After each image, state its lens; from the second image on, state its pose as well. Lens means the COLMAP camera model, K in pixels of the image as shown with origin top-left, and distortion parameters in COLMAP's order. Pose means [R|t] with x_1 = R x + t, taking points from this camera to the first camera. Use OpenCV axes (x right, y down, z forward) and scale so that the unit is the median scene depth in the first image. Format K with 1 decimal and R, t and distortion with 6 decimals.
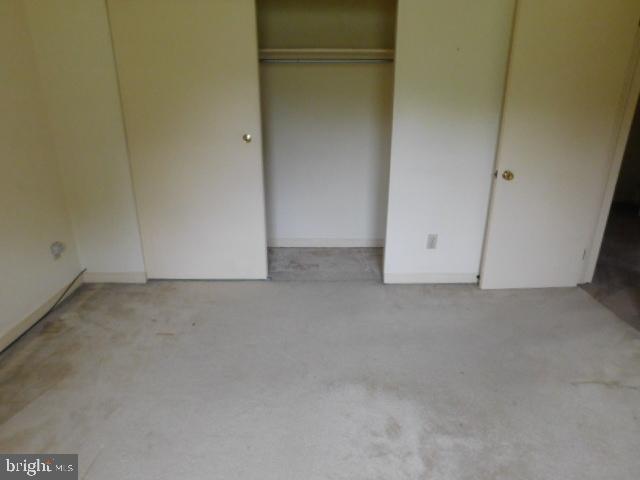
lens RADIAL K [[414.1, 0, 320.0], [0, 414.1, 240.0], [0, 0, 1]] dist [-0.023482, 0.002131]
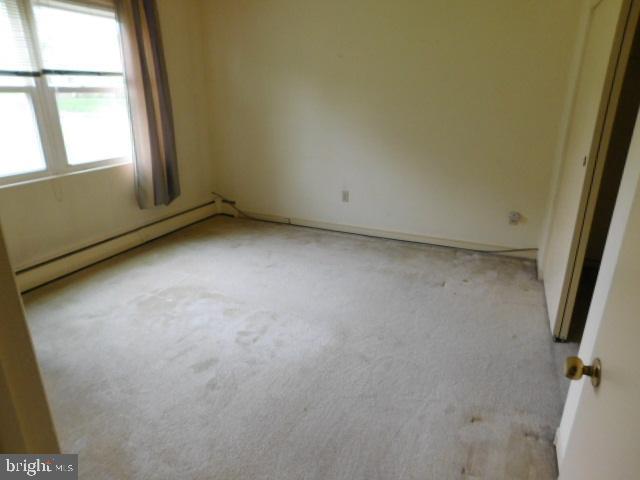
lens RADIAL K [[414.1, 0, 320.0], [0, 414.1, 240.0], [0, 0, 1]] dist [-0.023482, 0.002131]
pose [[-0.439474, 0.299020, -0.847024, 0.774898], [-0.304949, 0.837296, 0.453807, -0.326994], [0.844908, 0.457735, -0.276784, 0.875081]]
